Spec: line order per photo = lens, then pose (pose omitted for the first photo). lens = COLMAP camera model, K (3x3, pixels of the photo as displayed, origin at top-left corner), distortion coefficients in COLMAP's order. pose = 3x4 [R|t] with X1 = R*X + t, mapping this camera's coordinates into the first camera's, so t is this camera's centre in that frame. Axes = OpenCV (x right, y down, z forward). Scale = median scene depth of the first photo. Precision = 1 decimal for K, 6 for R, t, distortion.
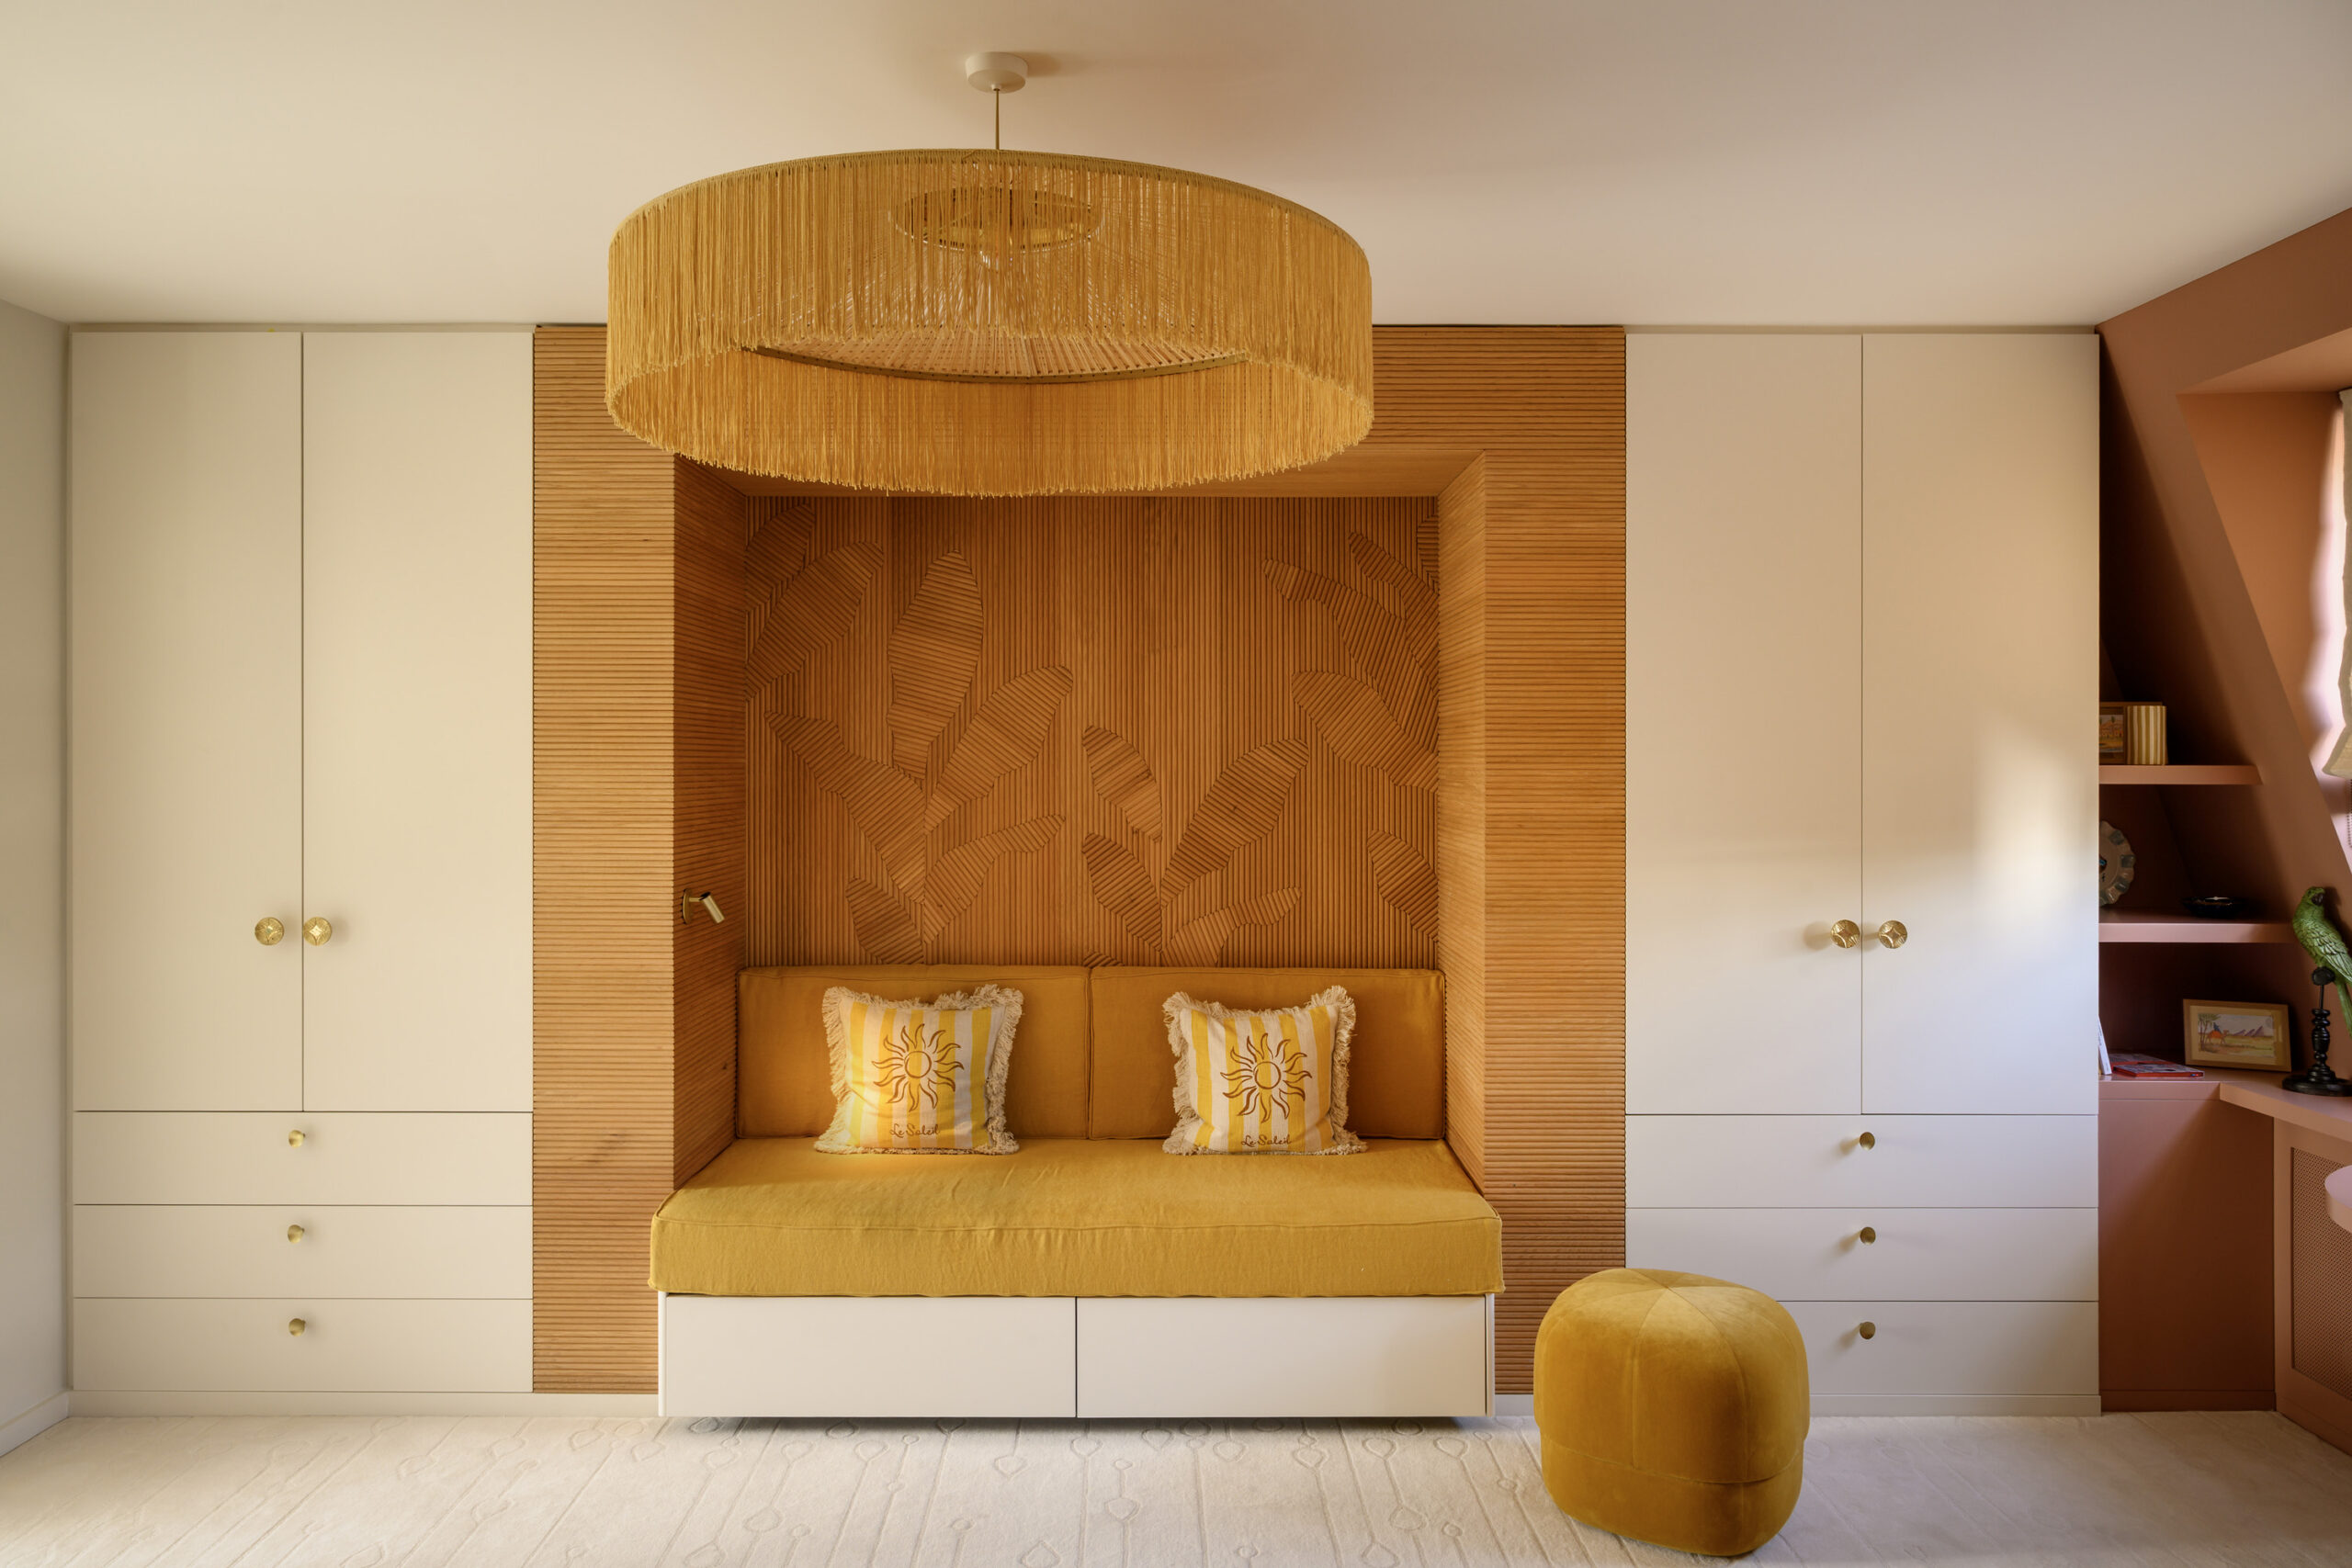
lens RADIAL K [[1650.8, 0, 1184.6], [0, 1650.8, 782.7], [0, 0, 1]] dist [-0.007285, 0.000417]
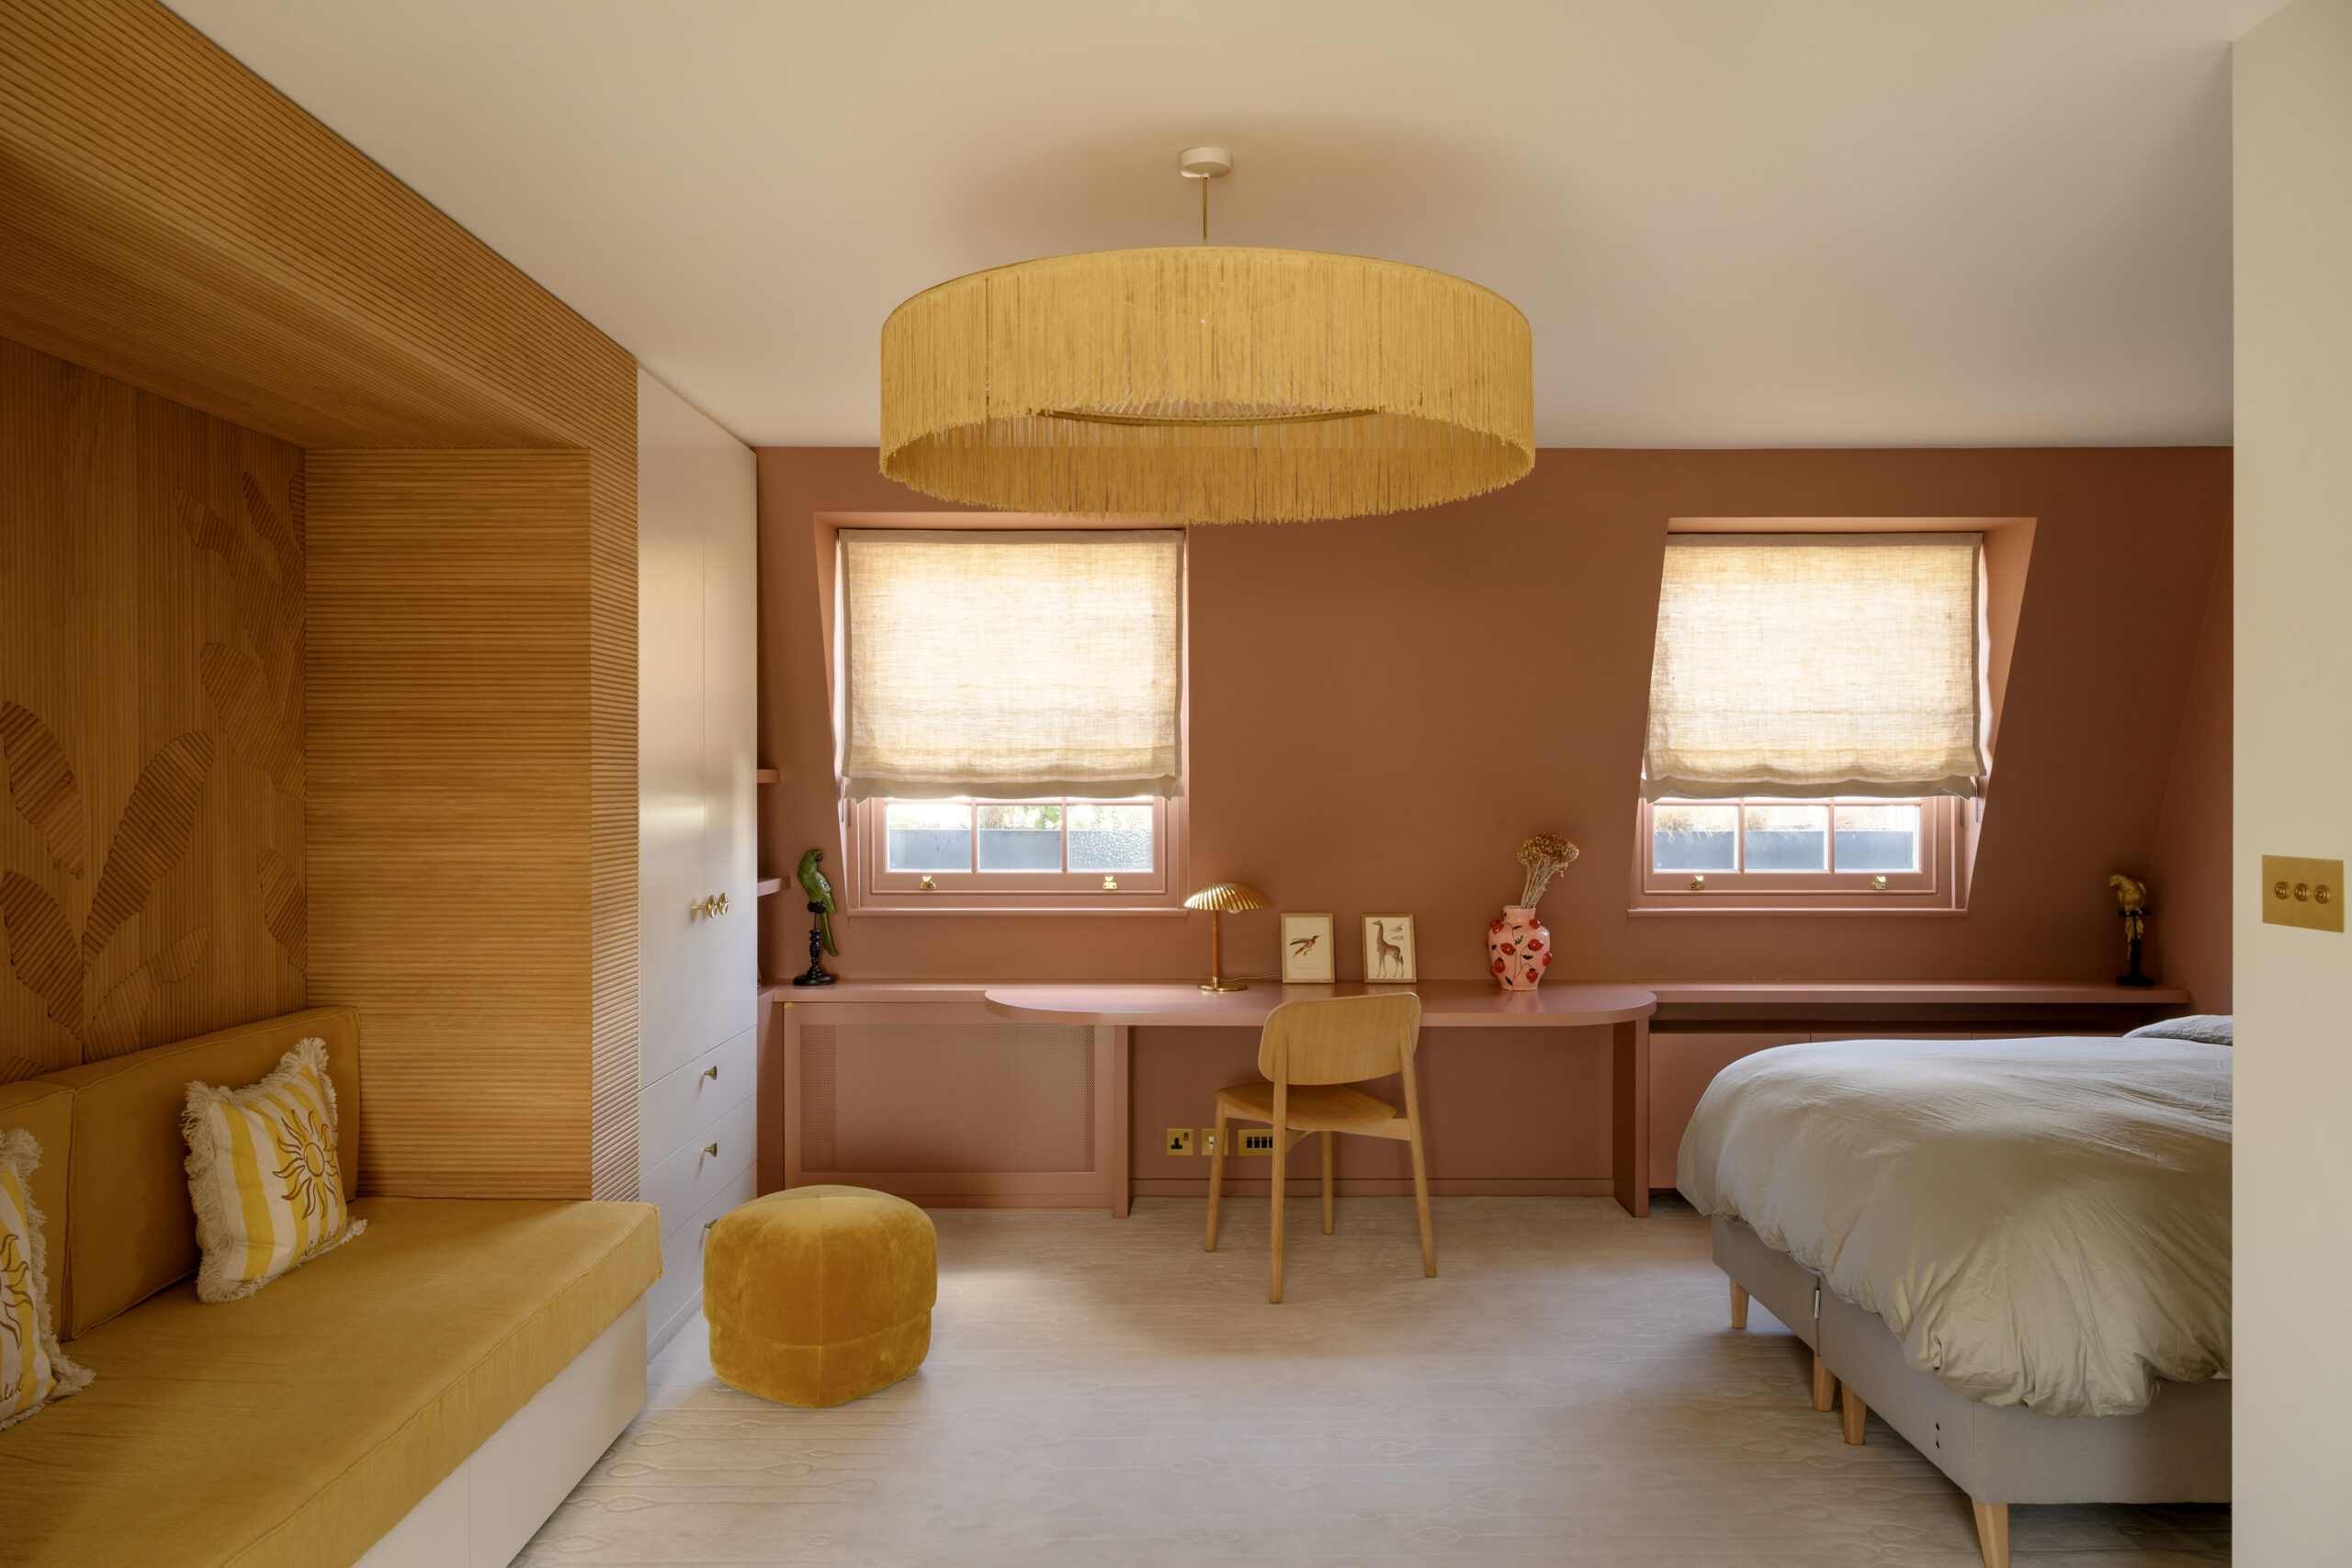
lens RADIAL K [[1650.8, 0, 1188.3], [0, 1650.8, 782.6], [0, 0, 1]] dist [-0.007285, 0.000417]
pose [[-0.015624, -0.008699, 0.999840, -0.726554], [-0.001075, 0.999962, 0.008683, -0.009900], [-0.999877, -0.000940, -0.015633, 0.581989]]
